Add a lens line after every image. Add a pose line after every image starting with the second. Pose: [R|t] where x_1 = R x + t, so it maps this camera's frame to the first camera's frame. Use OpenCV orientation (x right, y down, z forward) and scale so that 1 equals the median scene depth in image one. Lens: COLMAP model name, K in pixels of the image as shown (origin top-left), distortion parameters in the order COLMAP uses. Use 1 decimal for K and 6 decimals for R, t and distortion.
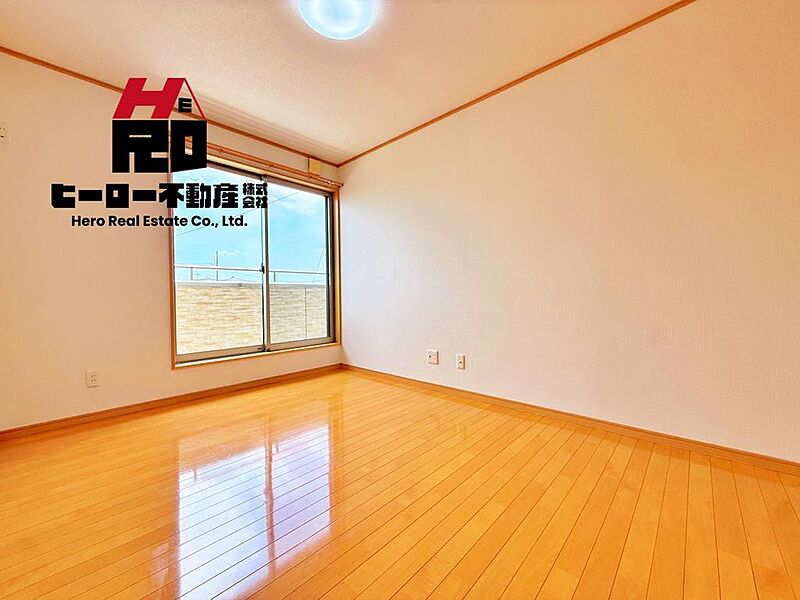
lens RADIAL K [[321.3, 0, 396.9], [0, 321.3, 298.4], [0, 0, 1]] dist [-0.001160, 0.000168]
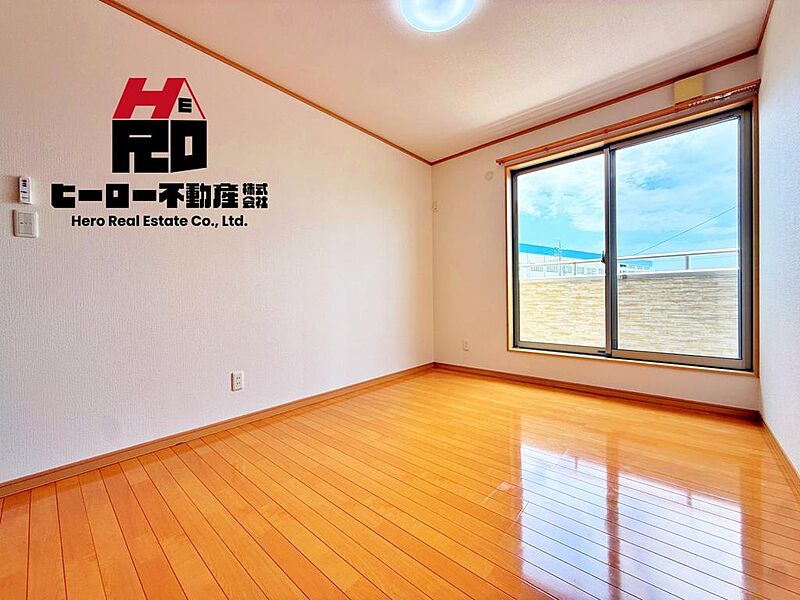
lens RADIAL K [[321.3, 0, 396.9], [0, 321.3, 298.4], [0, 0, 1]] dist [-0.001160, 0.000168]
pose [[0.026473, 0.022172, -0.999404, 0.385852], [0.008576, 0.999712, 0.022406, -0.009647], [0.999613, -0.009164, 0.026275, 0.403000]]
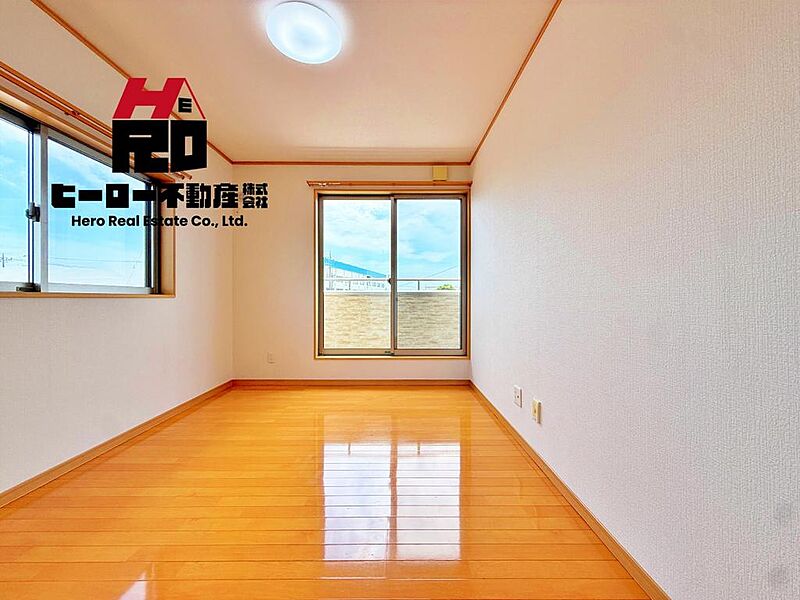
lens RADIAL K [[321.3, 0, 396.9], [0, 321.3, 298.4], [0, 0, 1]] dist [-0.001160, 0.000168]
pose [[0.687049, 0.011935, -0.726513, 0.372214], [-0.015251, 0.999882, 0.002003, -0.029203], [0.726451, 0.009704, 0.687150, 0.244814]]
